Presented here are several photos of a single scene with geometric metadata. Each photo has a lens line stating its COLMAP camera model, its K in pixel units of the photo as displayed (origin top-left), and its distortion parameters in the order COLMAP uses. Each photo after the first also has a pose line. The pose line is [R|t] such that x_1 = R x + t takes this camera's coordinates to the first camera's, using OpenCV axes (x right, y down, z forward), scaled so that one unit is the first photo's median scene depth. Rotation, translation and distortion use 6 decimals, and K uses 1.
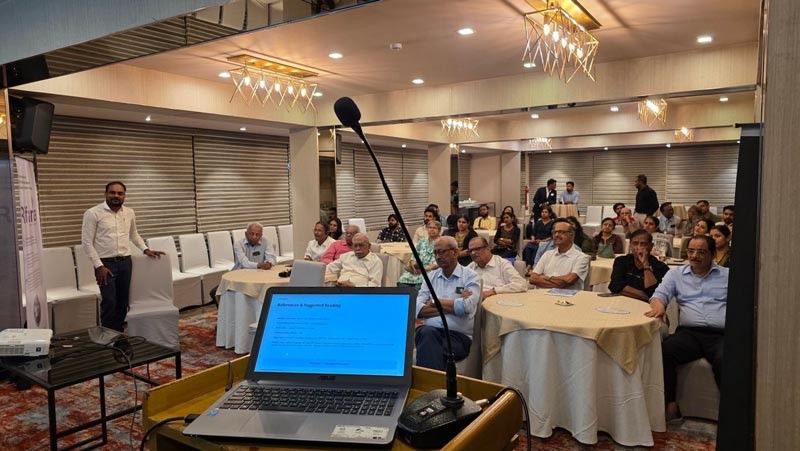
lens RADIAL K [[531.0, 0, 400.0], [0, 531.0, 224.4], [0, 0, 1]] dist [0.093647, -0.066299]
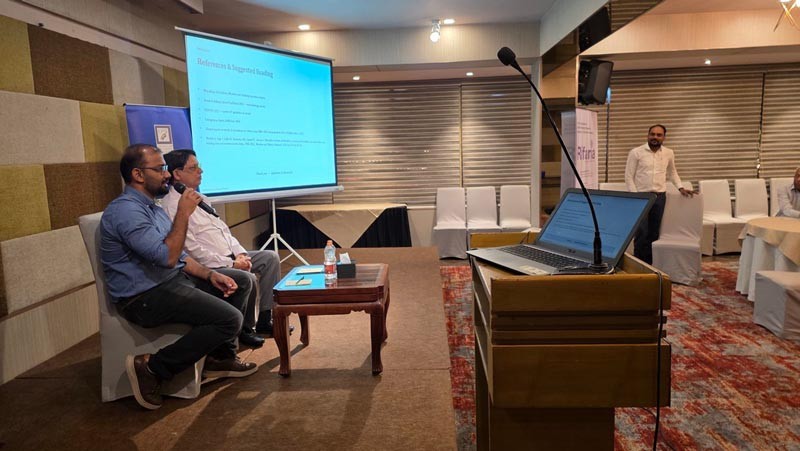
lens RADIAL K [[531.0, 0, 406.1], [0, 531.0, 213.3], [0, 0, 1]] dist [0.093647, -0.066299]
pose [[0.506027, 0.108787, -0.855630, 0.160418], [-0.048309, 0.994032, 0.097813, 0.015997], [0.861164, -0.008162, 0.508262, -0.012698]]
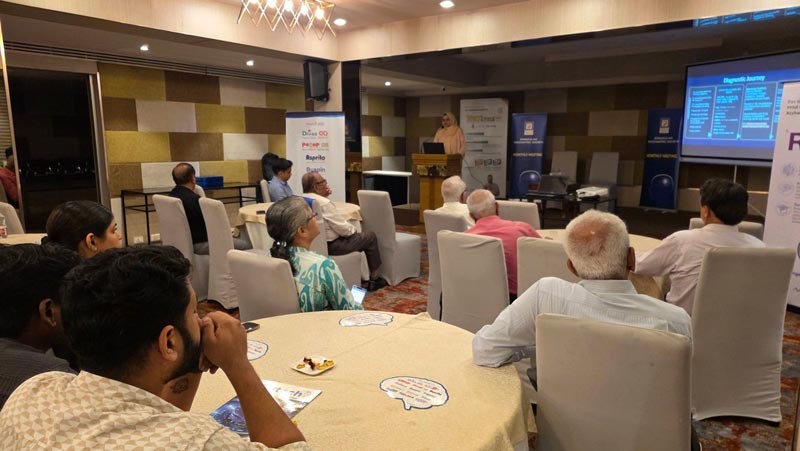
lens RADIAL K [[531.0, 0, 406.9], [0, 531.0, 224.9], [0, 0, 1]] dist [0.093647, -0.066299]
pose [[-0.997845, 0.007820, 0.065151, -0.071023], [0.022988, 0.971614, 0.235454, -0.109784], [-0.061460, 0.236444, -0.969699, 1.811620]]
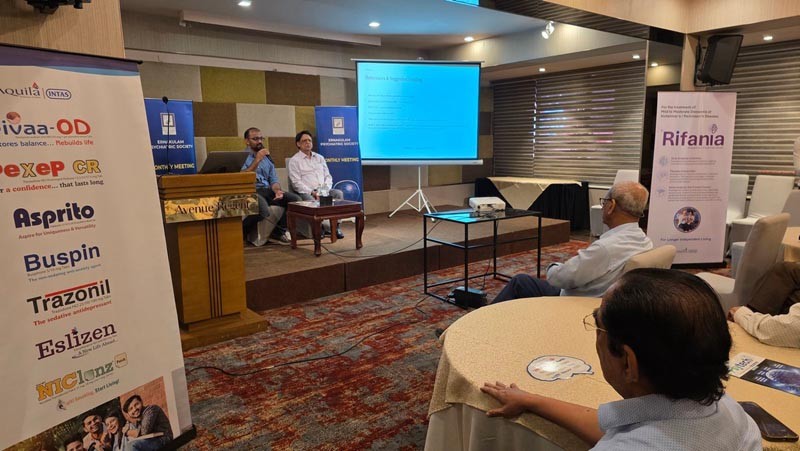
lens RADIAL K [[531.0, 0, 415.5], [0, 531.0, 220.8], [0, 0, 1]] dist [0.093647, -0.066299]
pose [[-0.291265, 0.172073, -0.941040, 0.594884], [-0.058638, 0.978629, 0.197096, -0.041891], [0.954844, 0.112588, -0.274951, 0.717252]]
